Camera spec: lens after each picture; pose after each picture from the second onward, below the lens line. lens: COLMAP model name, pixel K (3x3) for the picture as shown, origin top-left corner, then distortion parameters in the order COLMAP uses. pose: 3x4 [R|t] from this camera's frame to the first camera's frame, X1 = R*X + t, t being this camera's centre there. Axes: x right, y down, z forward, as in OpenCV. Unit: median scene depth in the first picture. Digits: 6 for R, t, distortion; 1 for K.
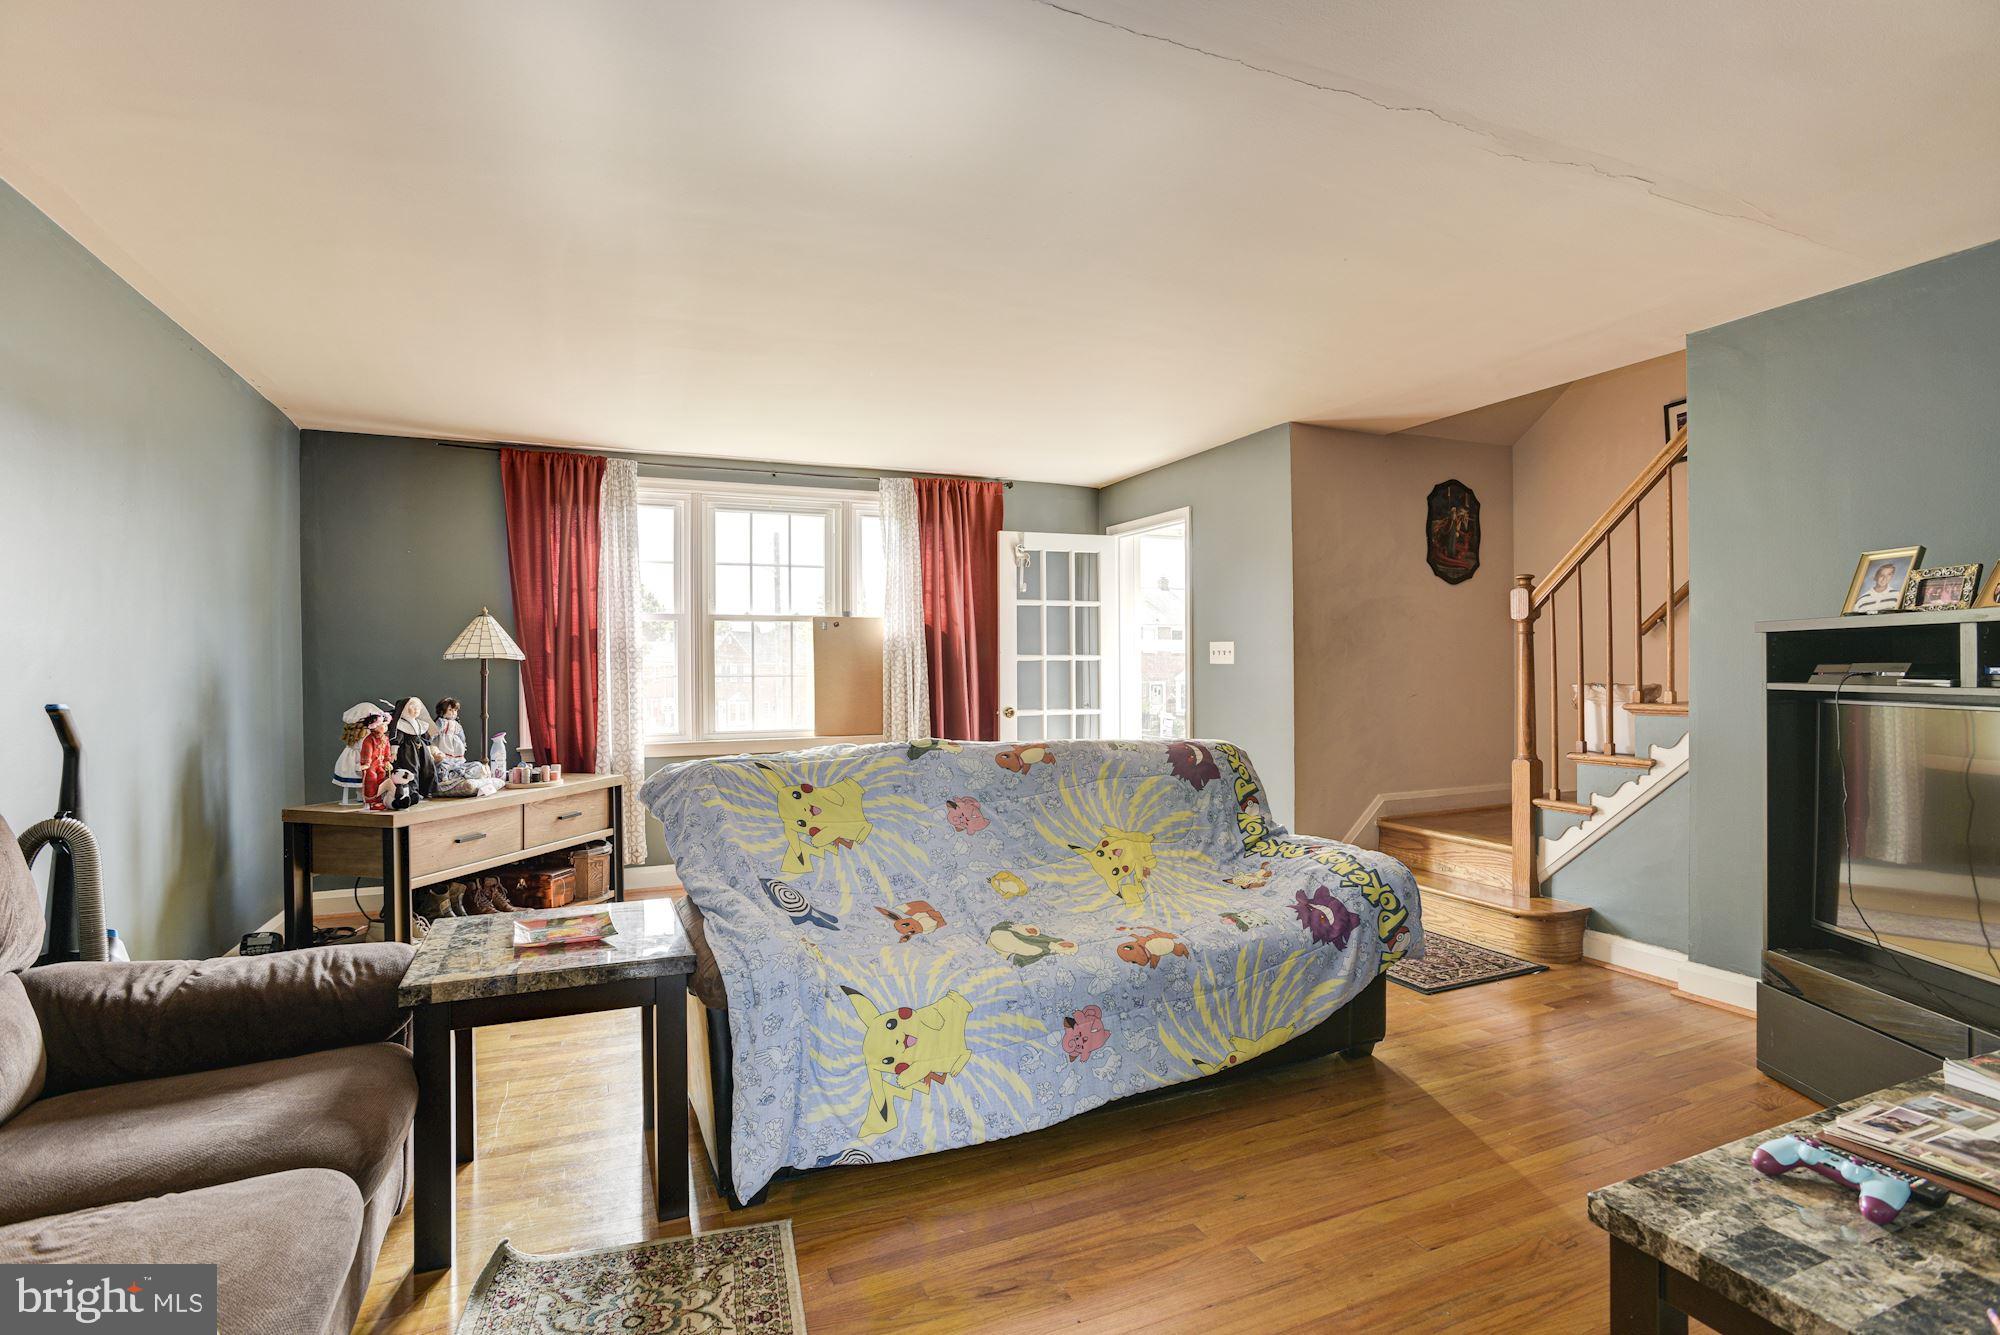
lens RADIAL K [[960.5, 0, 1000.0], [0, 960.5, 667.5], [0, 0, 1]] dist [-0.058744, 0.030212]
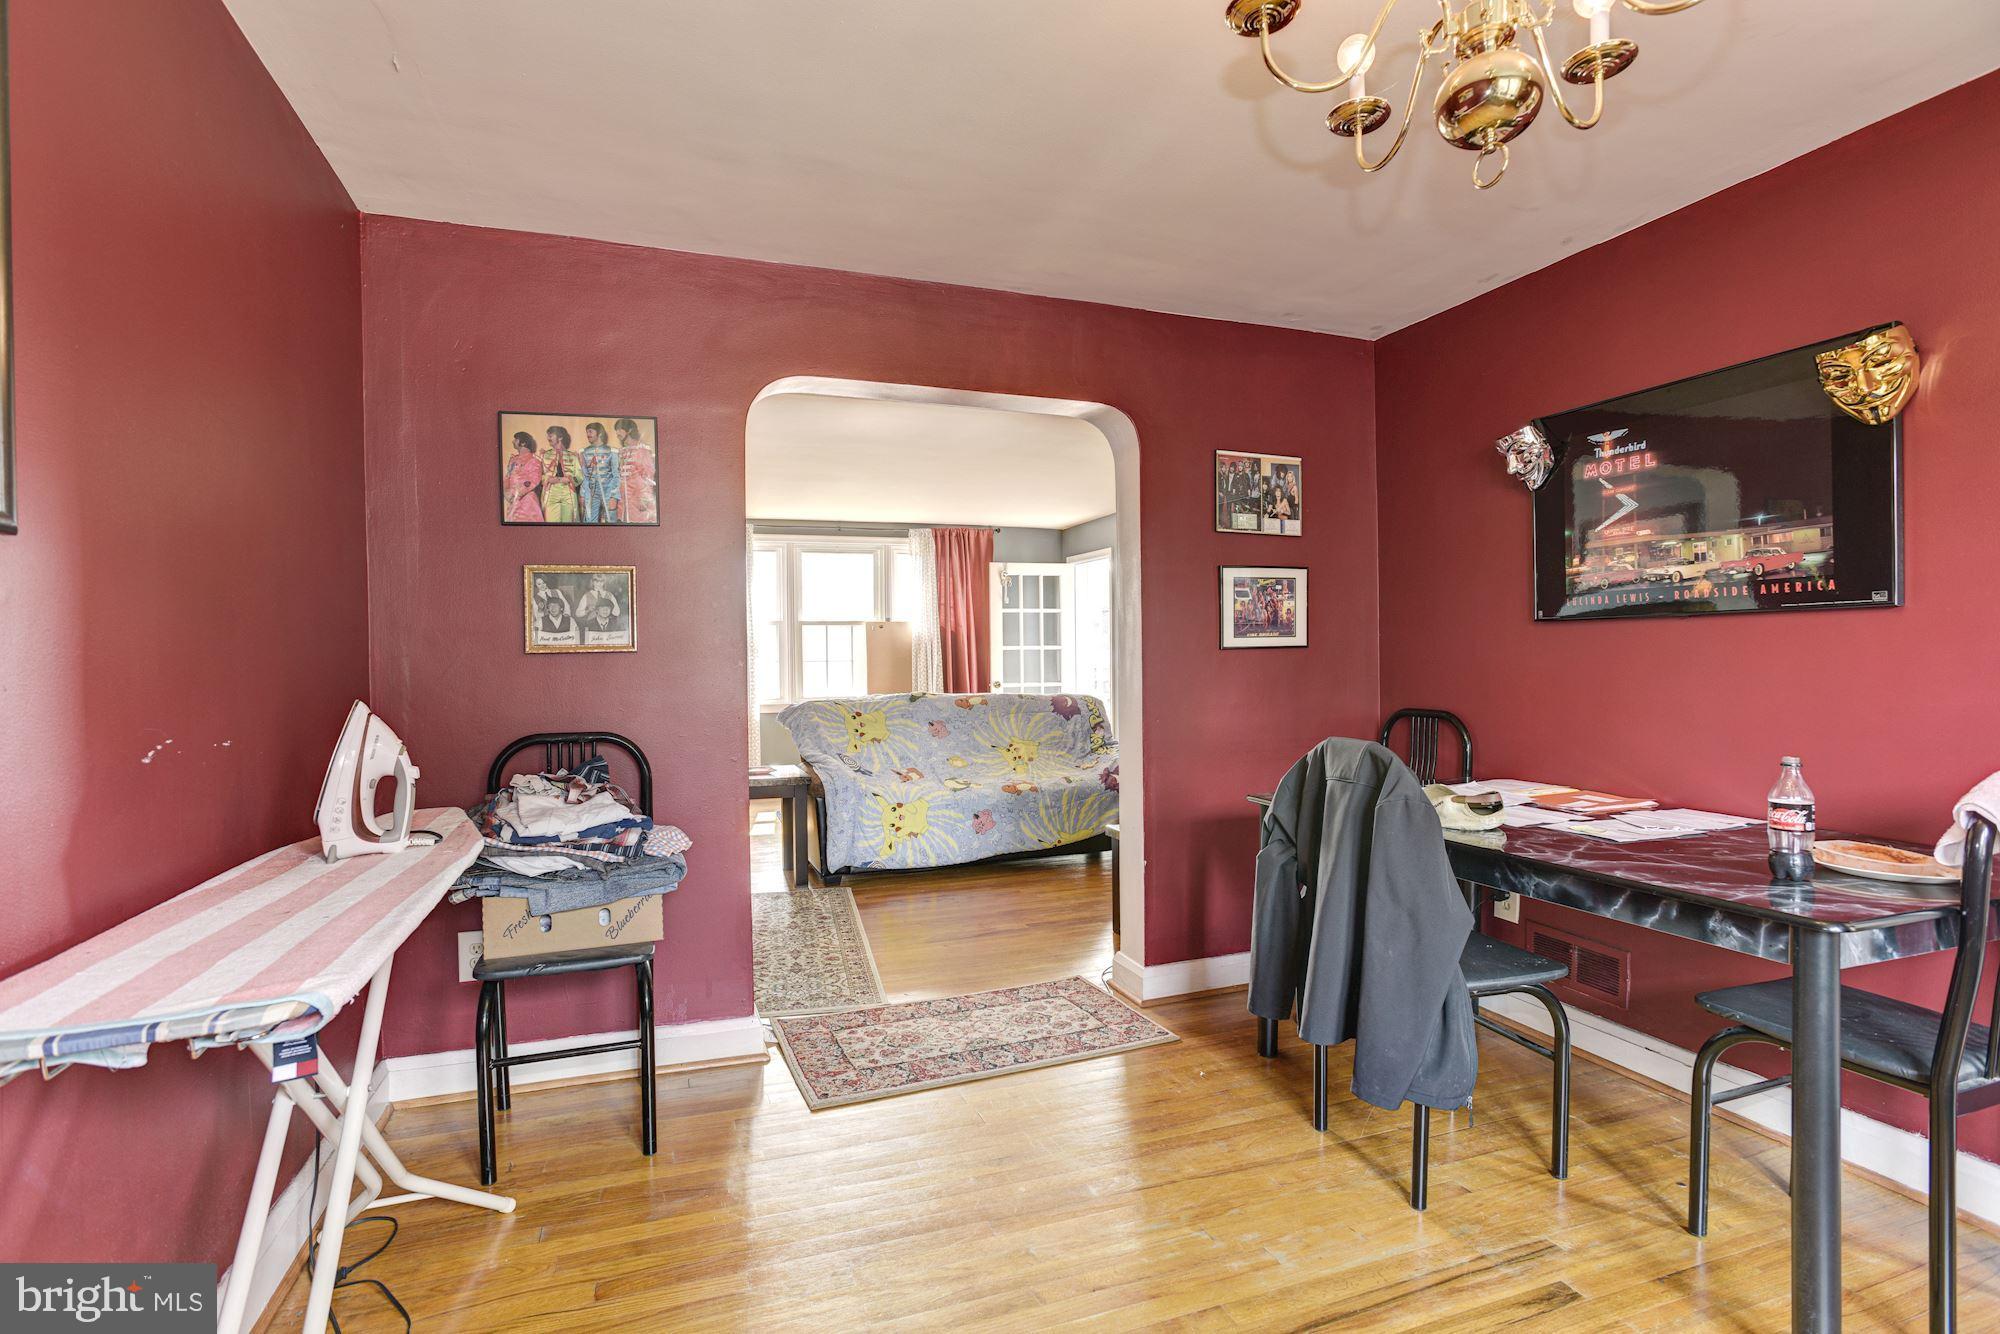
lens RADIAL K [[960.5, 0, 1000.0], [0, 960.5, 667.0], [0, 0, 1]] dist [-0.058744, 0.030212]
pose [[0.997909, -0.003903, -0.064512, 0.221237], [0.004792, 0.999896, 0.013633, -0.001818], [0.064452, -0.013914, 0.997824, -0.975606]]
